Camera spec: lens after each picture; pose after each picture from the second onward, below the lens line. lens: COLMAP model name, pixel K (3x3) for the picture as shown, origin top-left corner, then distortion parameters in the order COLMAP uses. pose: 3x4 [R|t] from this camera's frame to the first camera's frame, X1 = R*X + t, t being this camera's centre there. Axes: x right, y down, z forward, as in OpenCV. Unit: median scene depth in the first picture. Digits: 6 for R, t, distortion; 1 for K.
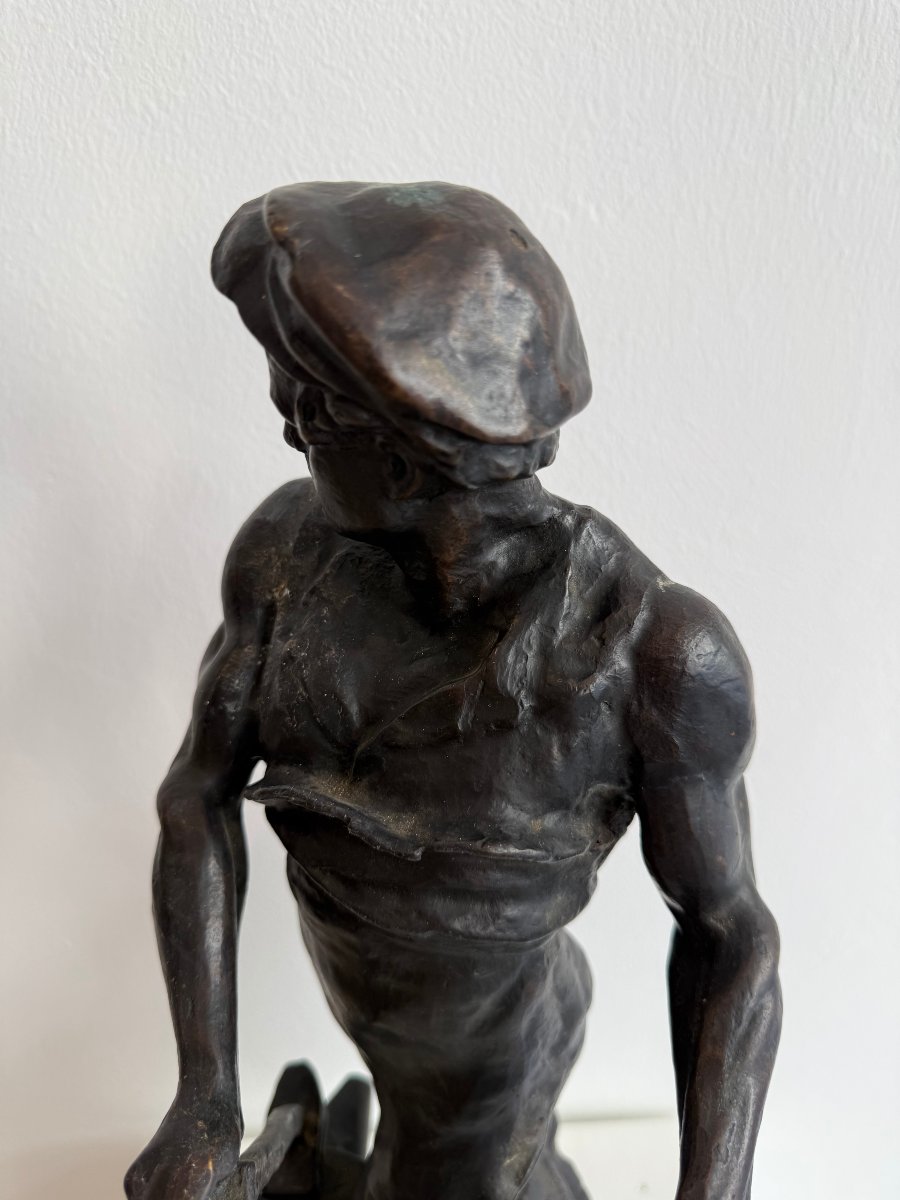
lens RADIAL K [[888.6, 0, 450.0], [0, 888.6, 600.0], [0, 0, 1]] dist [-0.035048, 0.004445]
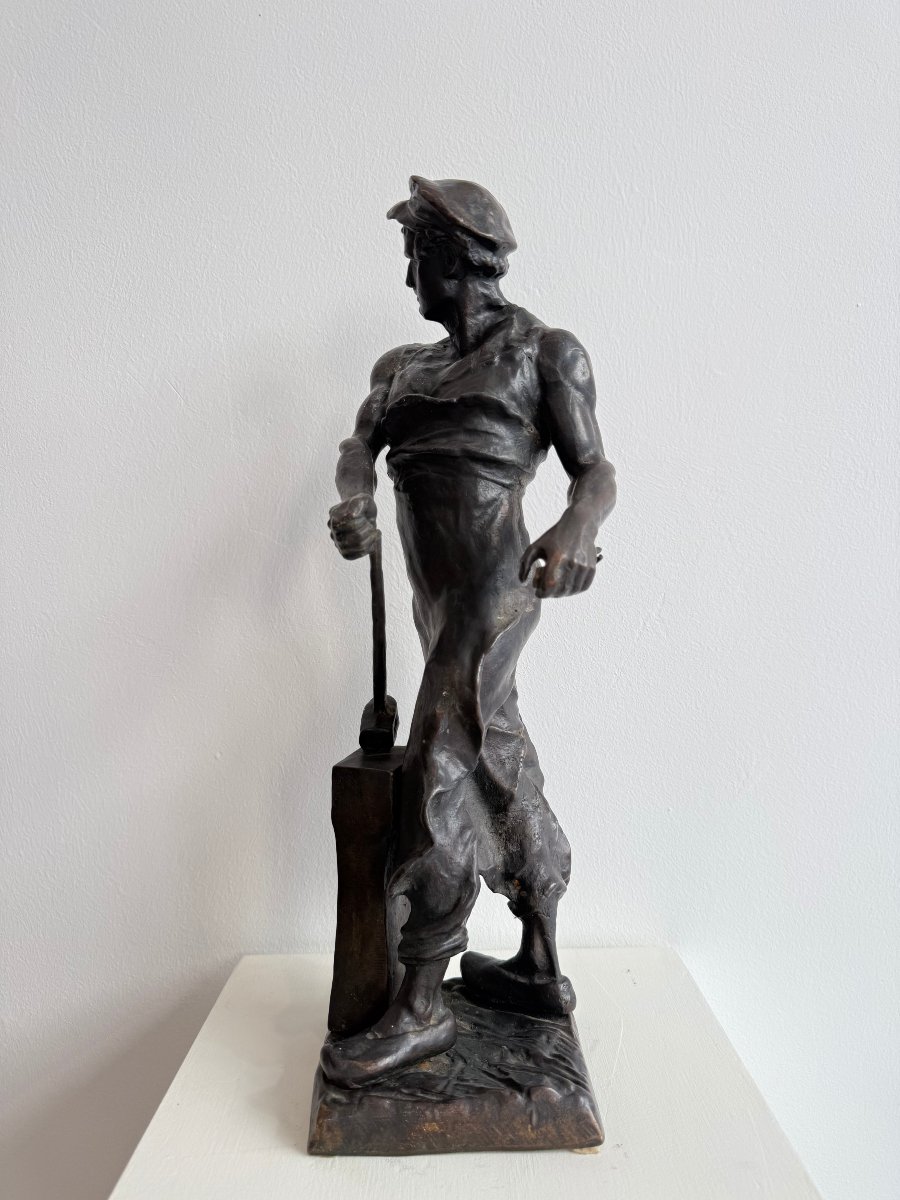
lens RADIAL K [[827.3, 0, 450.0], [0, 827.3, 600.0], [0, 0, 1]] dist [0.002724, -0.008054]
pose [[0.999006, -0.007149, -0.044009, 0.046037], [-0.011354, 0.913729, -0.406165, 1.630546], [0.043116, 0.406261, 0.912739, -0.845579]]
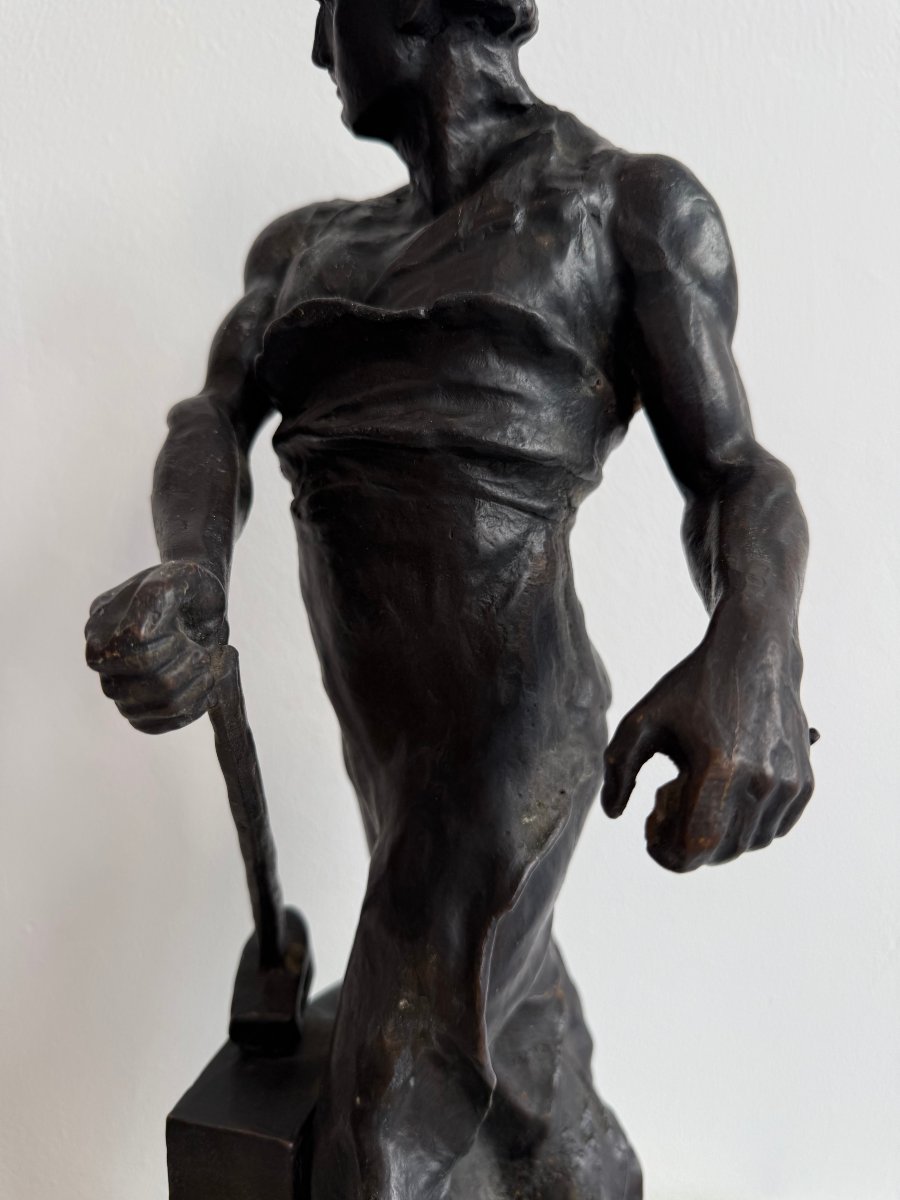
lens RADIAL K [[873.1, 0, 450.0], [0, 873.1, 600.0], [0, 0, 1]] dist [-0.024346, -0.006637]
pose [[0.999911, -0.011866, -0.006059, -0.000920], [0.009043, 0.938388, -0.345465, 0.885159], [0.009785, 0.345379, 0.938412, 0.150403]]
